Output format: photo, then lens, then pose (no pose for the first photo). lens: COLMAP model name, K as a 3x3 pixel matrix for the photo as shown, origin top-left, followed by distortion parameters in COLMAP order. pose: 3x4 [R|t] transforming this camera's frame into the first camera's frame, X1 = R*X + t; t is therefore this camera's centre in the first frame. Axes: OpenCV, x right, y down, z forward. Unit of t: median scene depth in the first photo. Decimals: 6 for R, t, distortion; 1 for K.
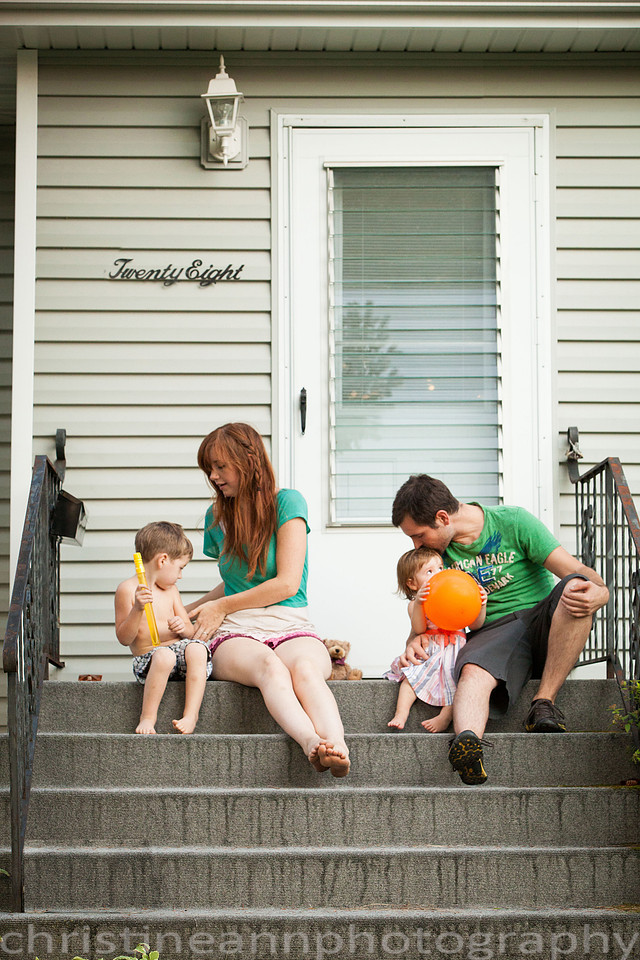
lens RADIAL K [[3121.5, 0, 320.0], [0, 3121.5, 480.0], [0, 0, 1]] dist [0.038394, -1.138773]
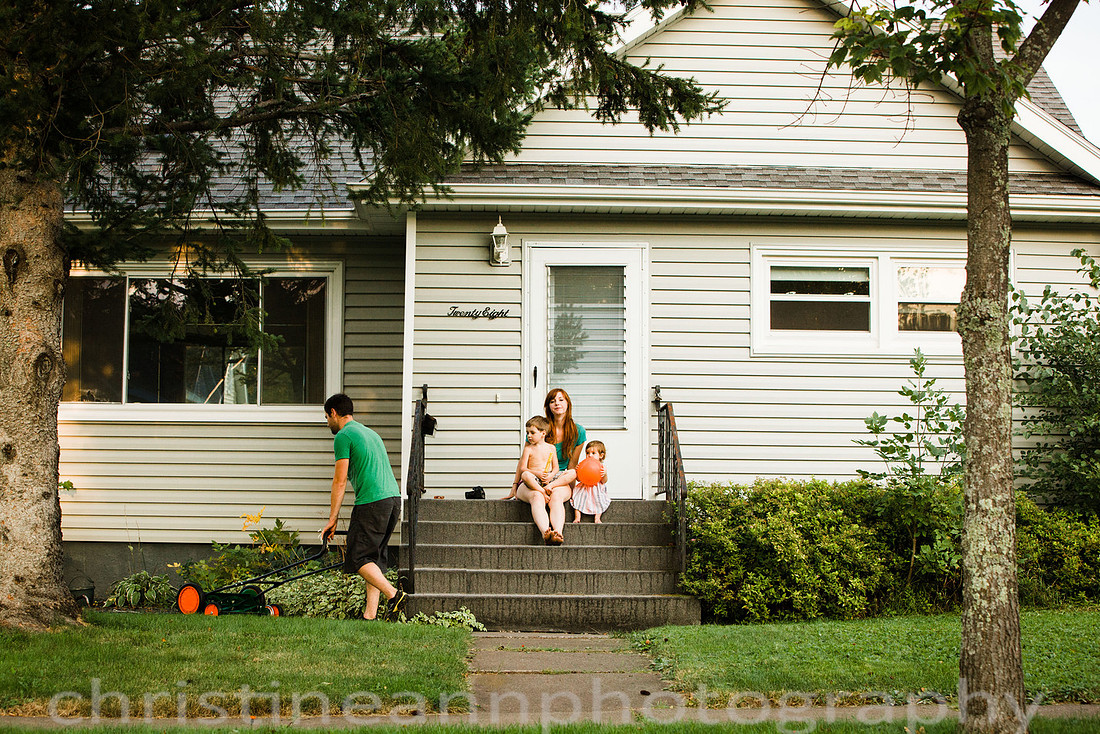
lens RADIAL K [[2182.4, 0, 550.0], [0, 2182.4, 367.0], [0, 0, 1]] dist [-0.050392, -0.026466]
pose [[0.999912, 0.009167, -0.009626, 0.019806], [-0.009125, 0.999949, 0.004429, -0.036209], [0.009666, -0.004340, 0.999944, -0.540859]]
